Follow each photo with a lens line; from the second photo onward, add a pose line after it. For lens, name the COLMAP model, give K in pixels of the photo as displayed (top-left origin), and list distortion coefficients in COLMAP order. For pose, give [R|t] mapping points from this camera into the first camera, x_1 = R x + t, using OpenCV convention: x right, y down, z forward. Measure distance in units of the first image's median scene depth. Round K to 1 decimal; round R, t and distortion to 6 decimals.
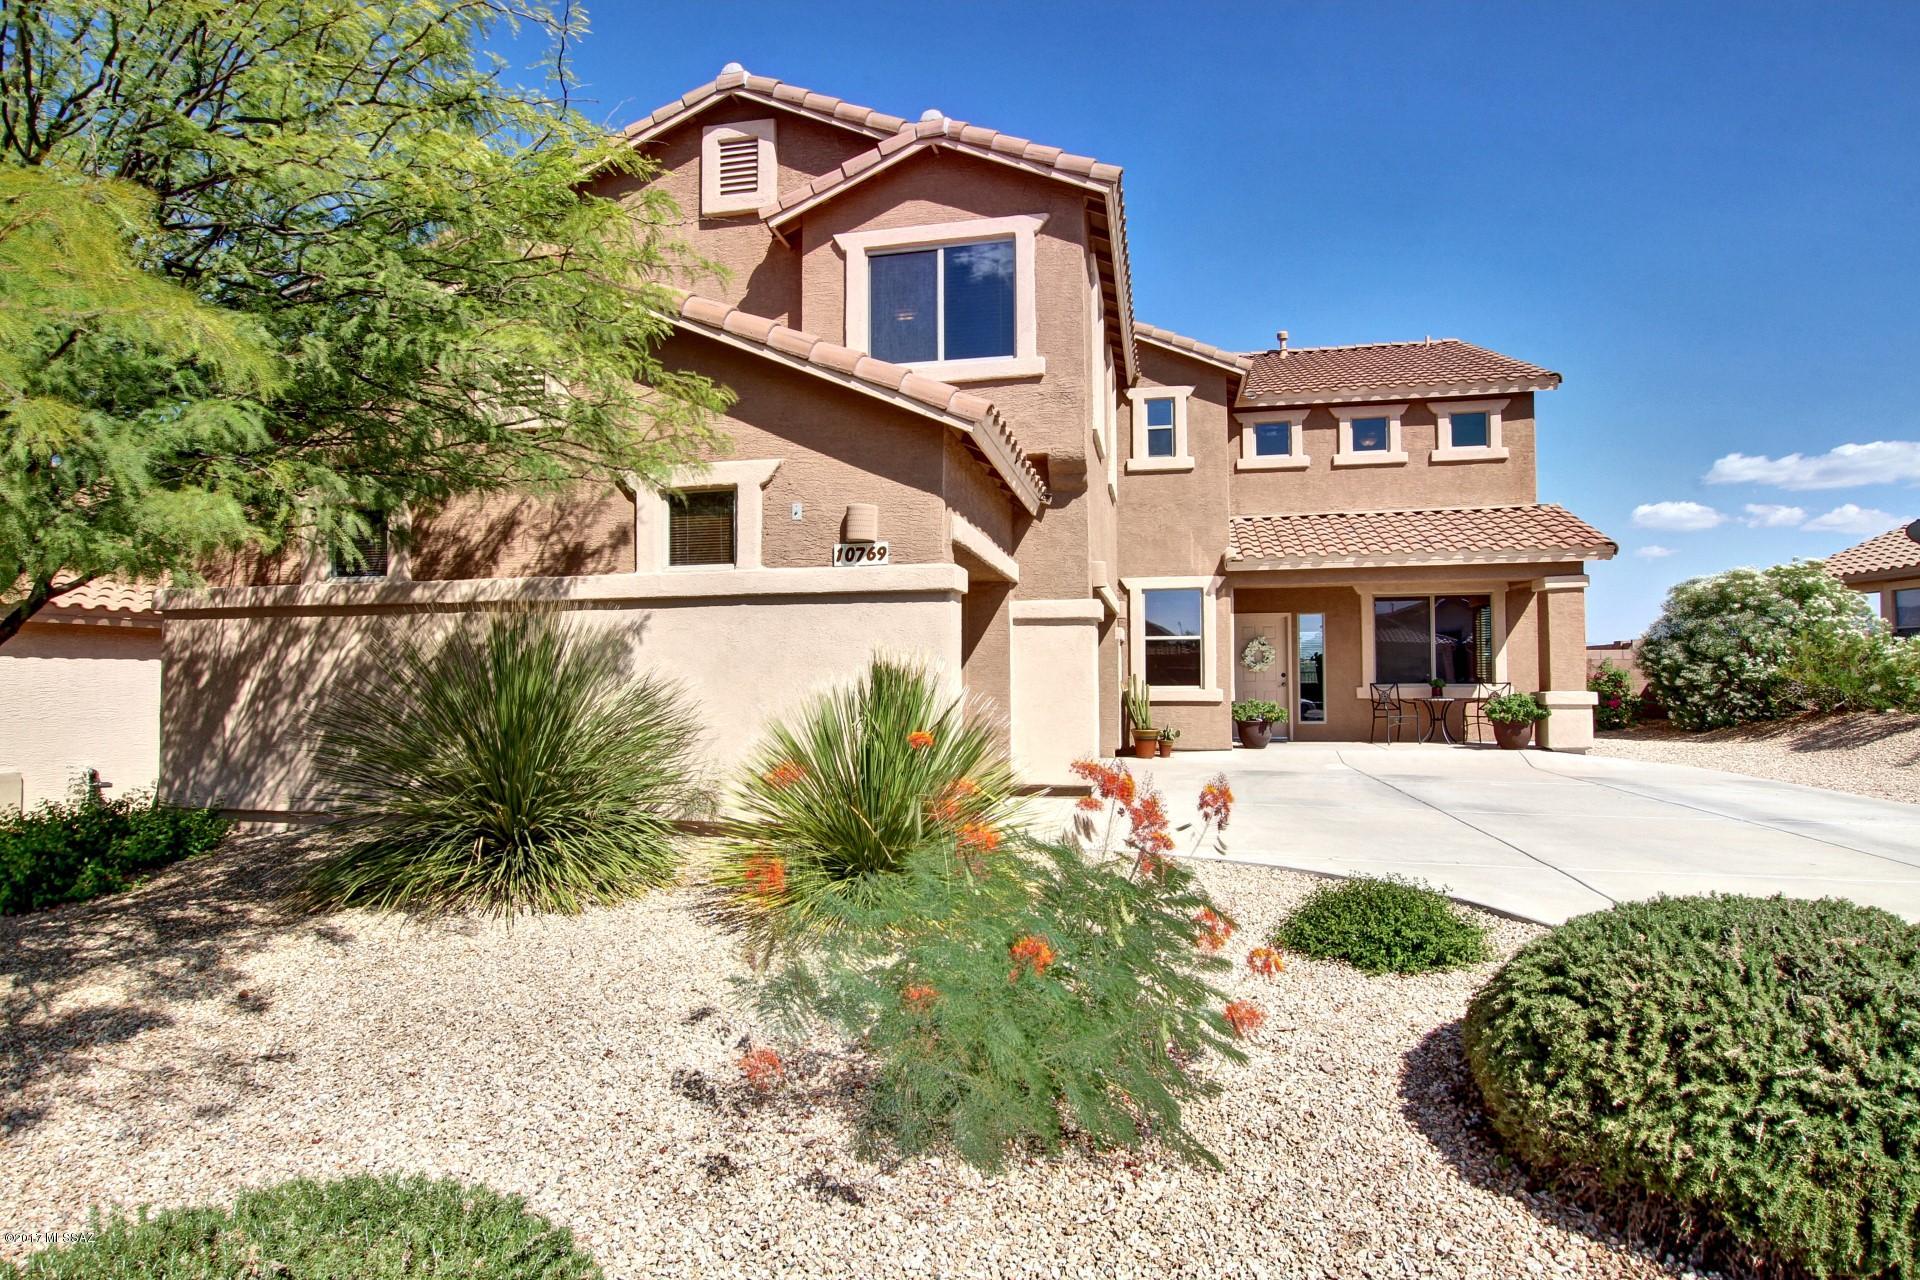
lens RADIAL K [[1055.3, 0, 962.0], [0, 1055.3, 645.9], [0, 0, 1]] dist [-0.016968, 0.000509]
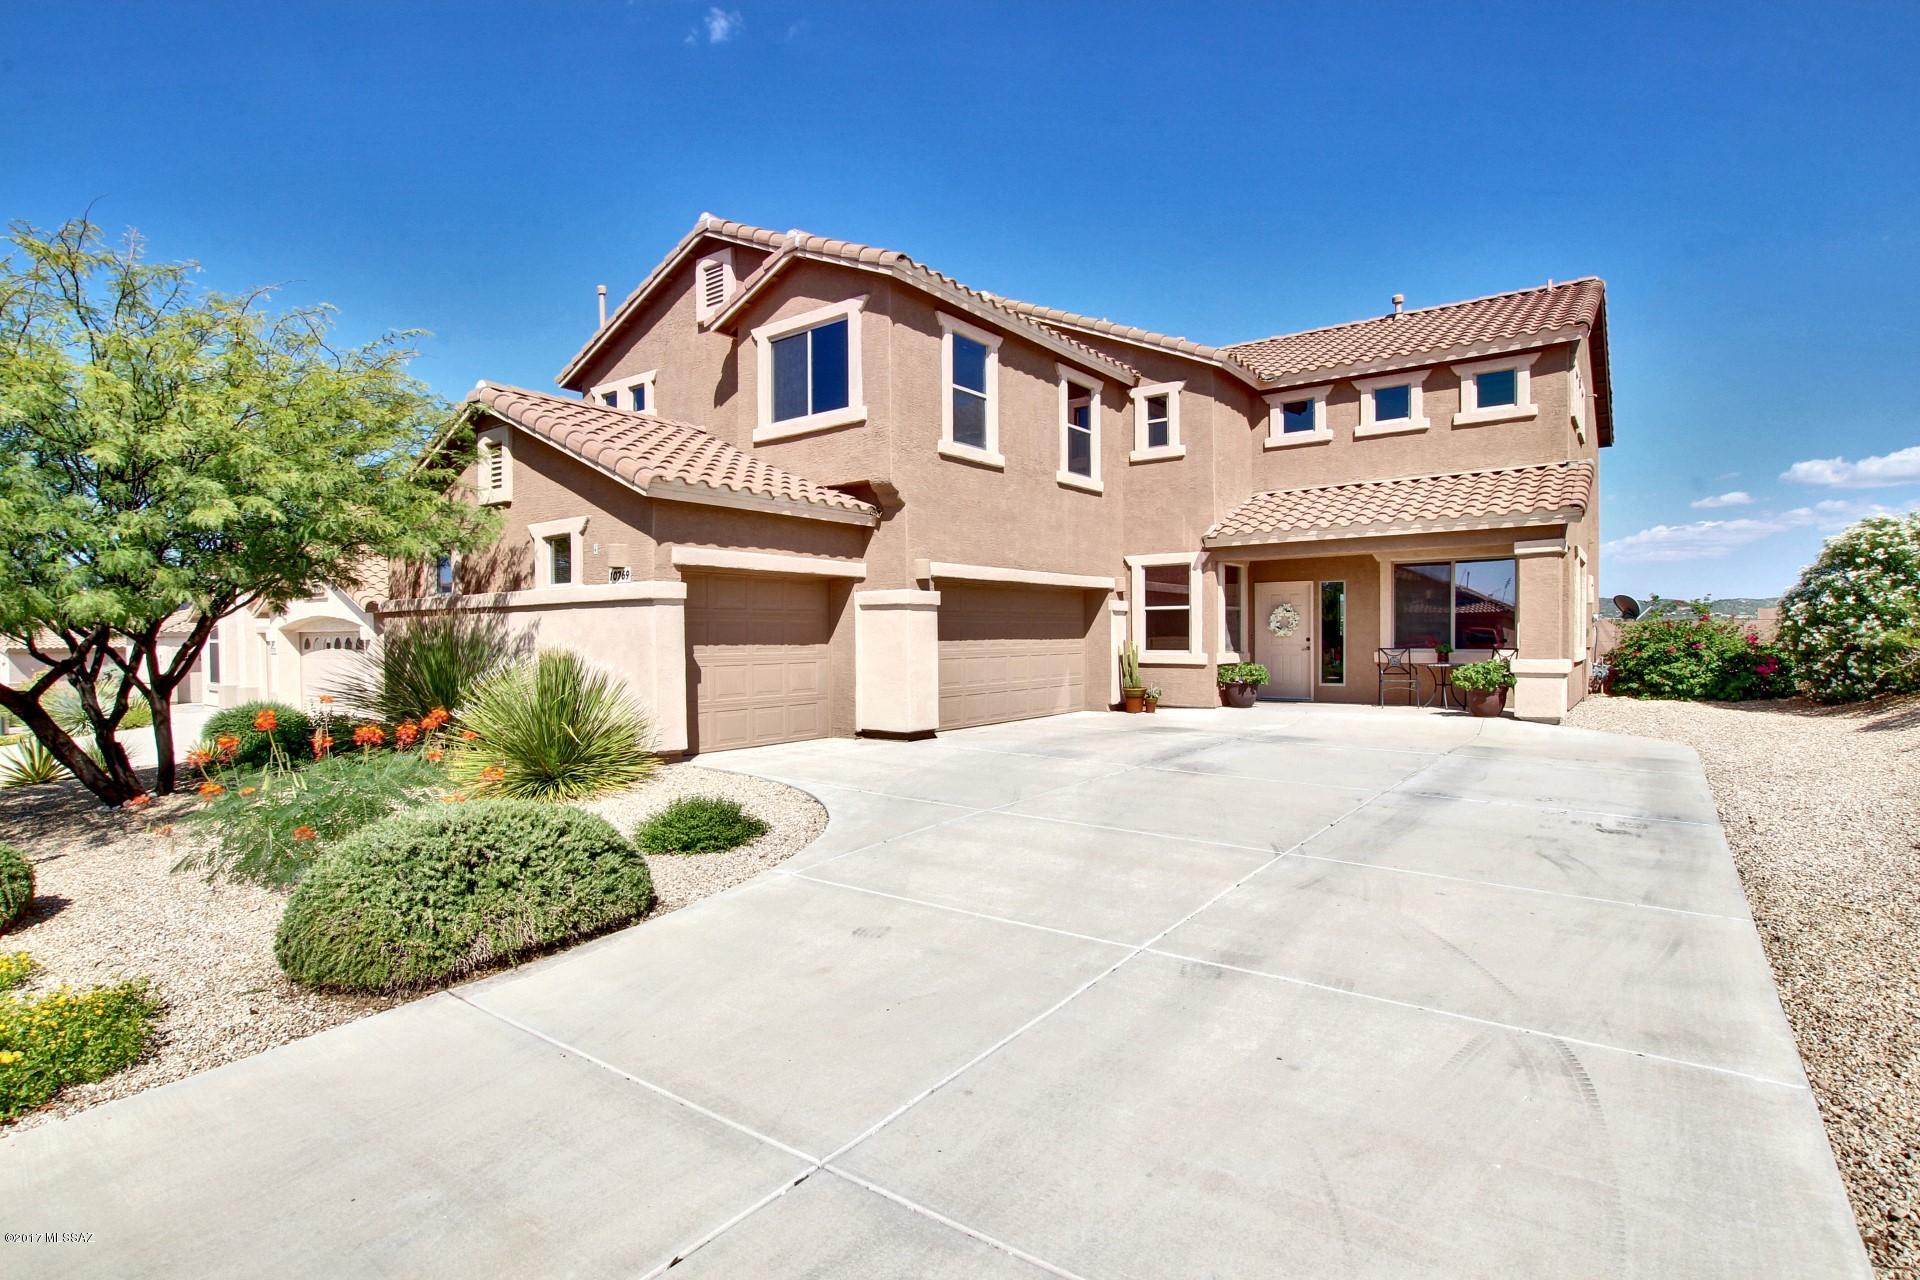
lens RADIAL K [[964.1, 0, 962.7], [0, 964.1, 646.0], [0, 0, 1]] dist [-0.027065, 0.002835]
pose [[0.901657, 0.002900, -0.432443, 0.671554], [0.018689, 0.998782, 0.045664, -0.027374], [0.432049, -0.049255, 0.900504, -0.037783]]
